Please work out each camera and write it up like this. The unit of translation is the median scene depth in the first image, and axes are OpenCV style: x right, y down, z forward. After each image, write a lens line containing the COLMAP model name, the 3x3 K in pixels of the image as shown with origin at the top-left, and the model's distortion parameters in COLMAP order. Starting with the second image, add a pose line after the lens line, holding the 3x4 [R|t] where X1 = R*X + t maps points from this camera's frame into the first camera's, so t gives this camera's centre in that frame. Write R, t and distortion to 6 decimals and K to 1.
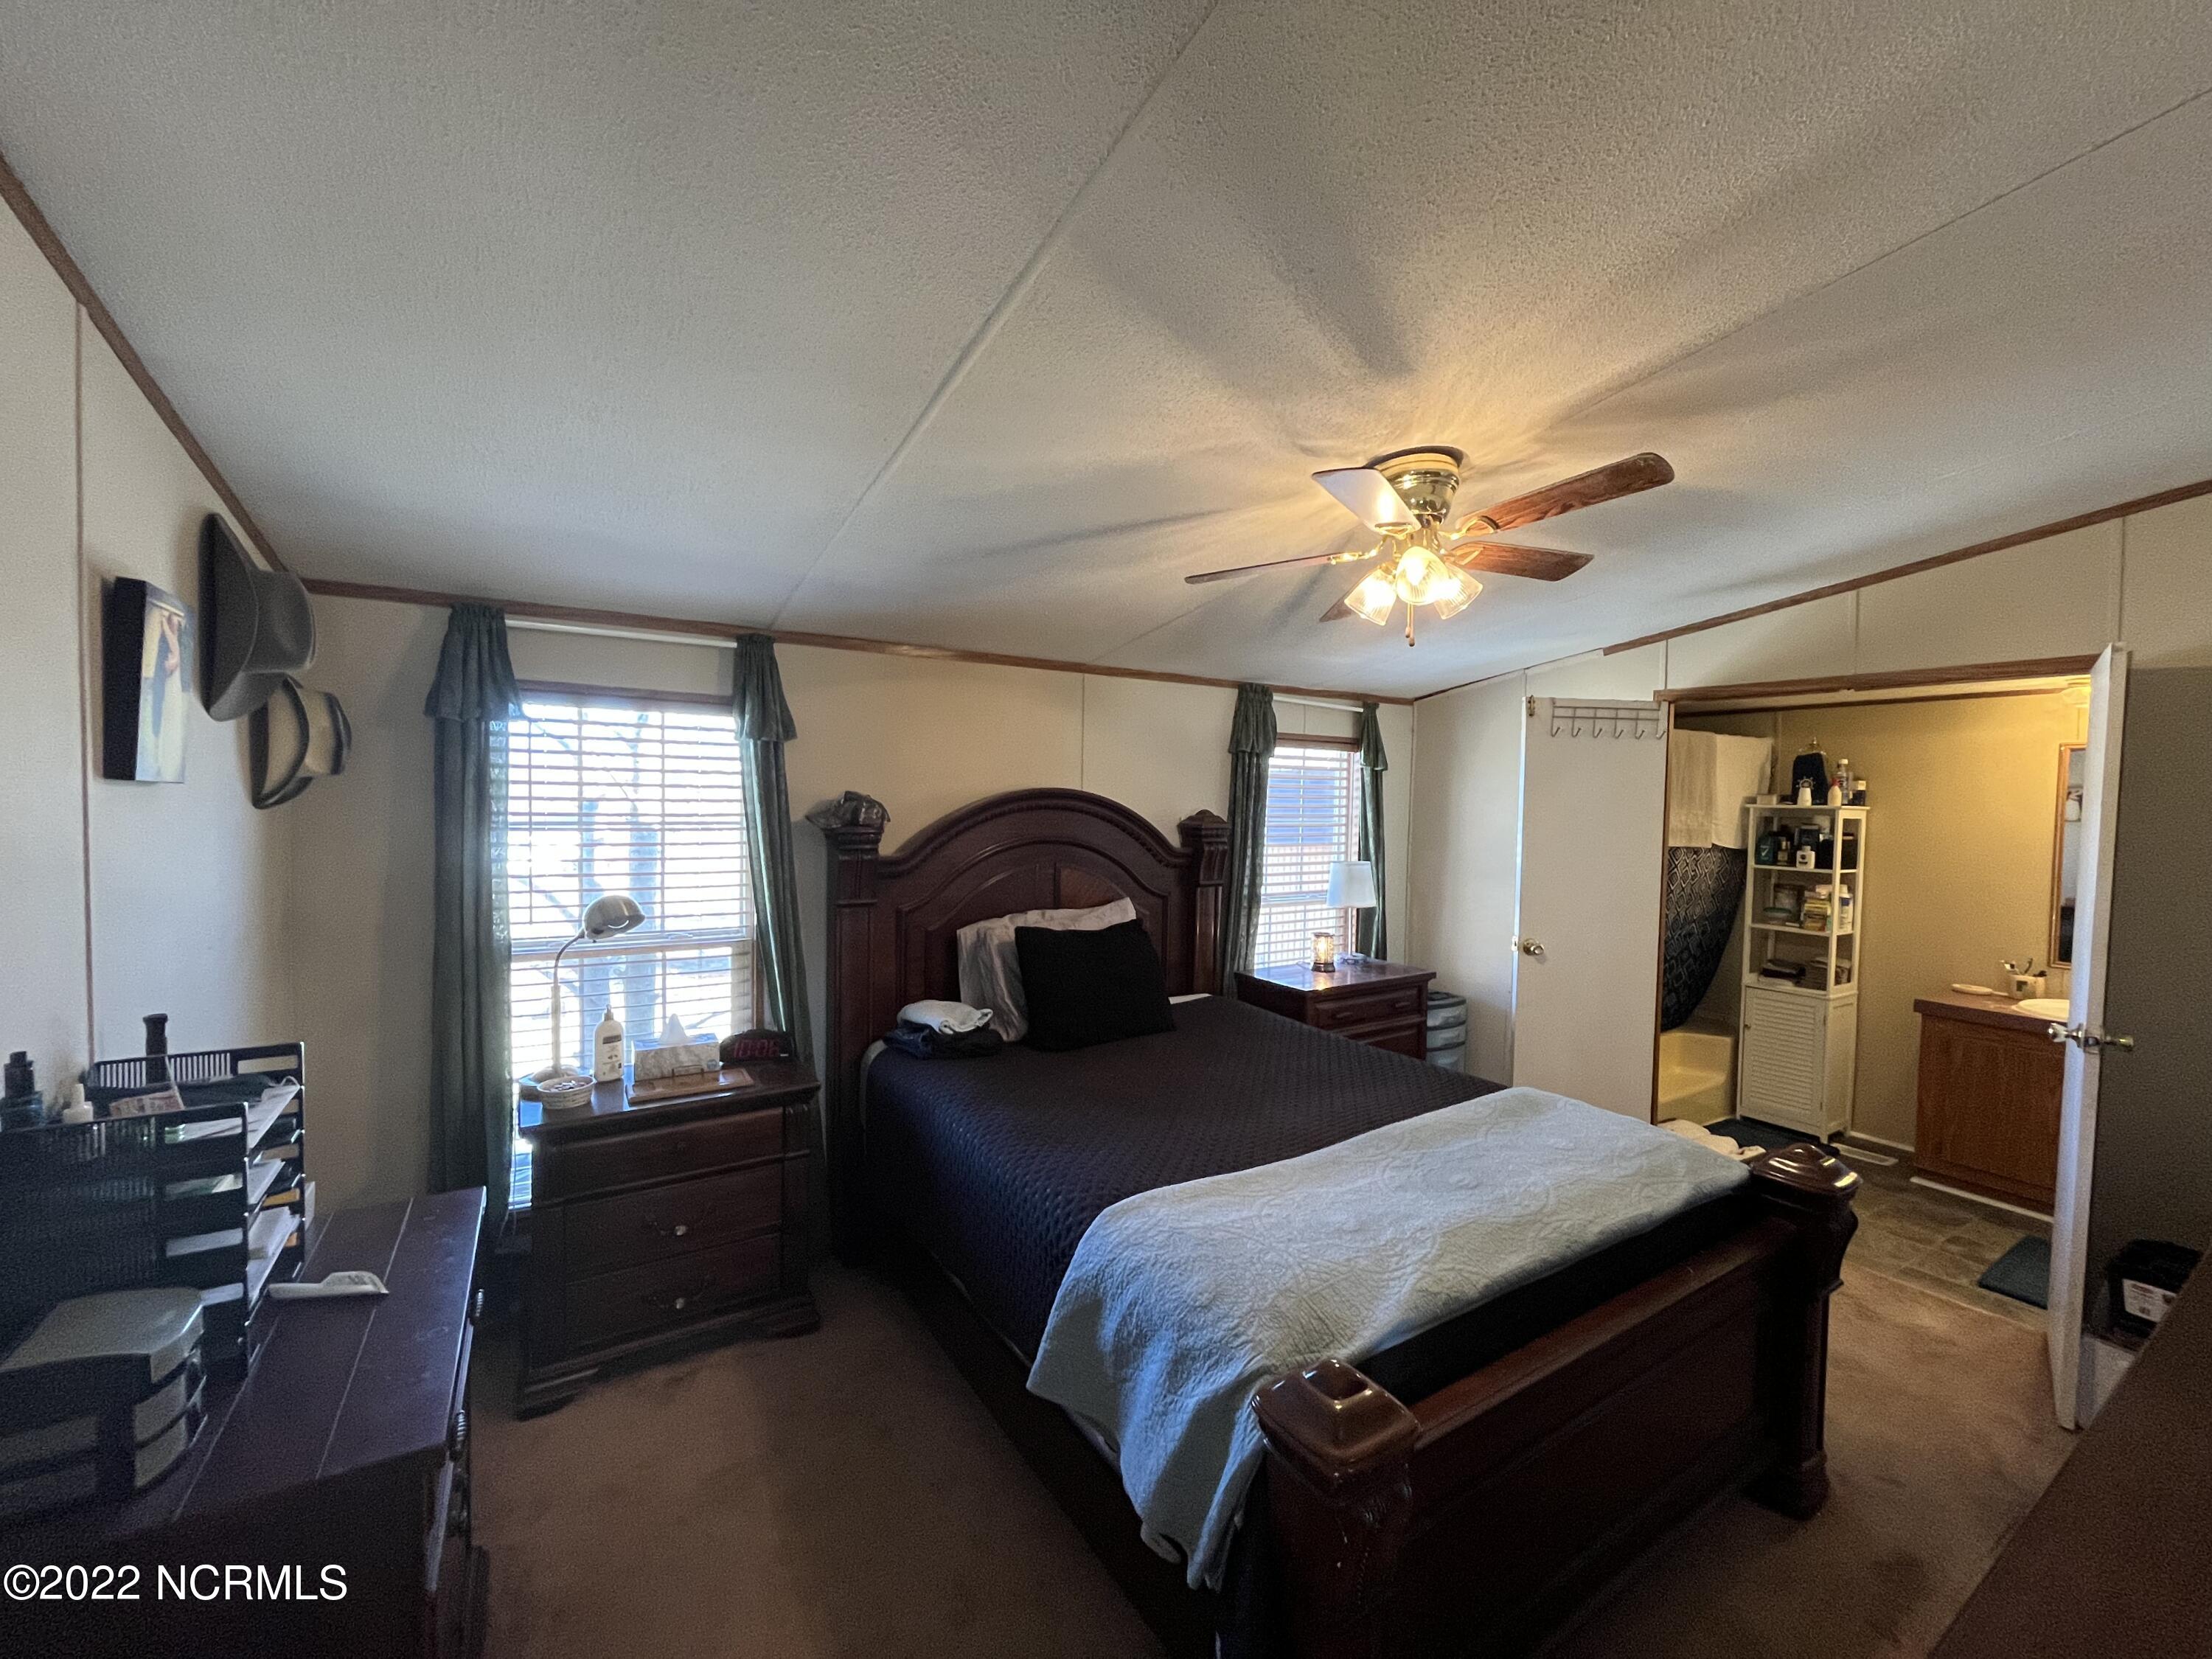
lens RADIAL K [[895.2, 0, 1117.6], [0, 895.2, 832.1], [0, 0, 1]] dist [0.000676, 0.000203]
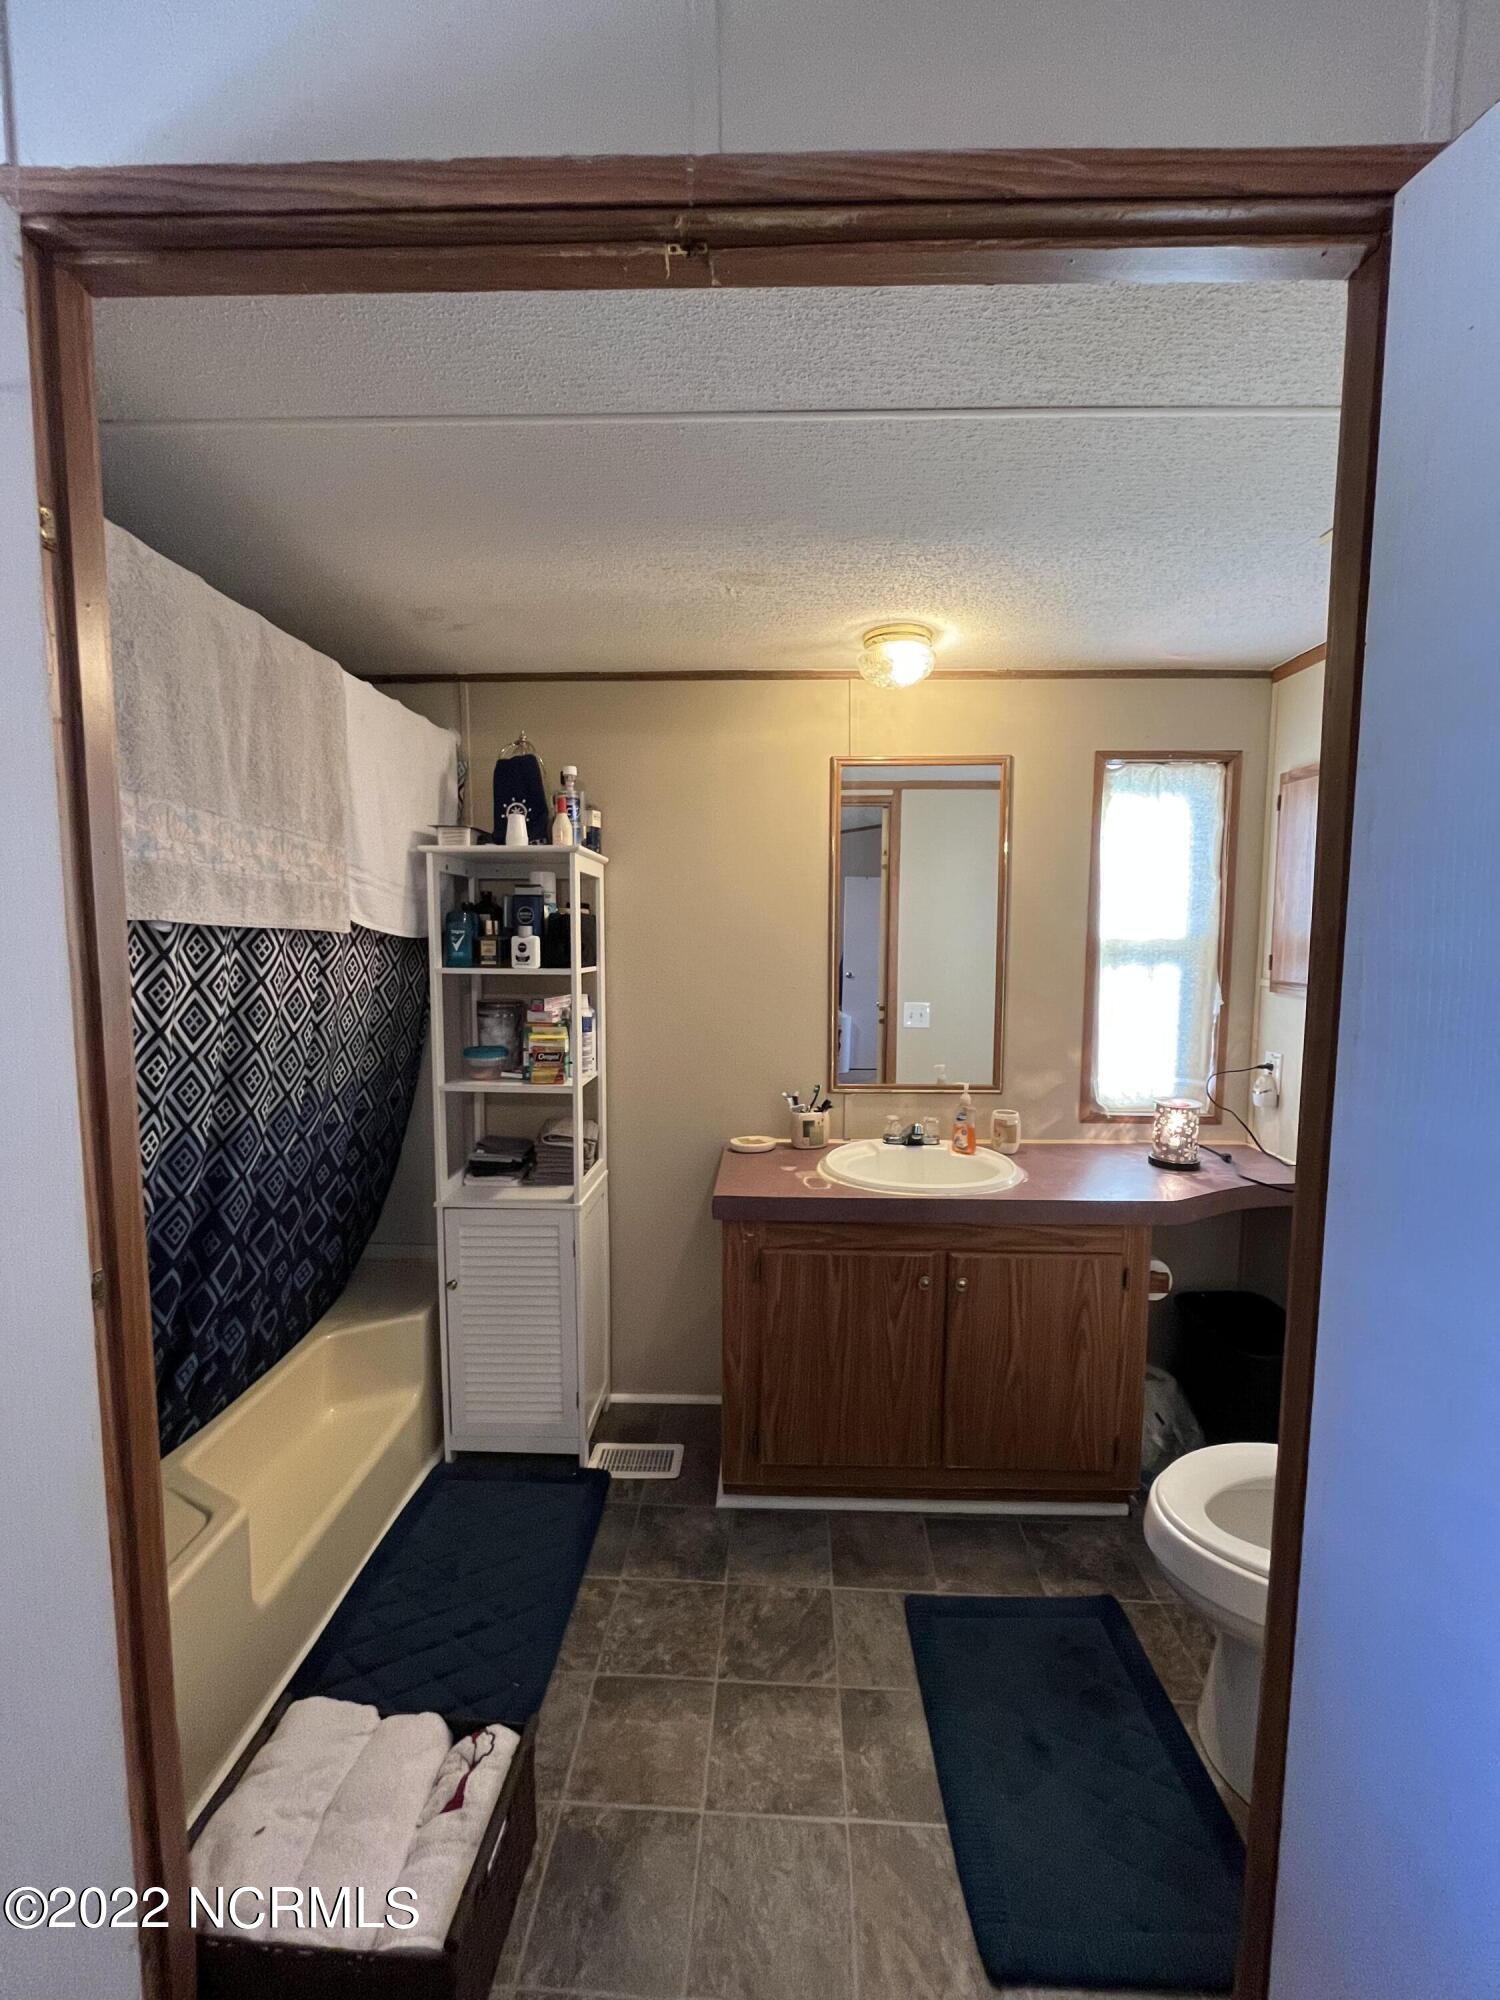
lens RADIAL K [[809.4, 0, 760.7], [0, 809.4, 1003.9], [0, 0, 1]] dist [0.000676, 0.000203]
pose [[0.558845, -0.086257, 0.824774, 0.447407], [0.038192, 0.996197, 0.078308, 0.028999], [-0.828392, -0.012262, 0.560015, 0.614751]]
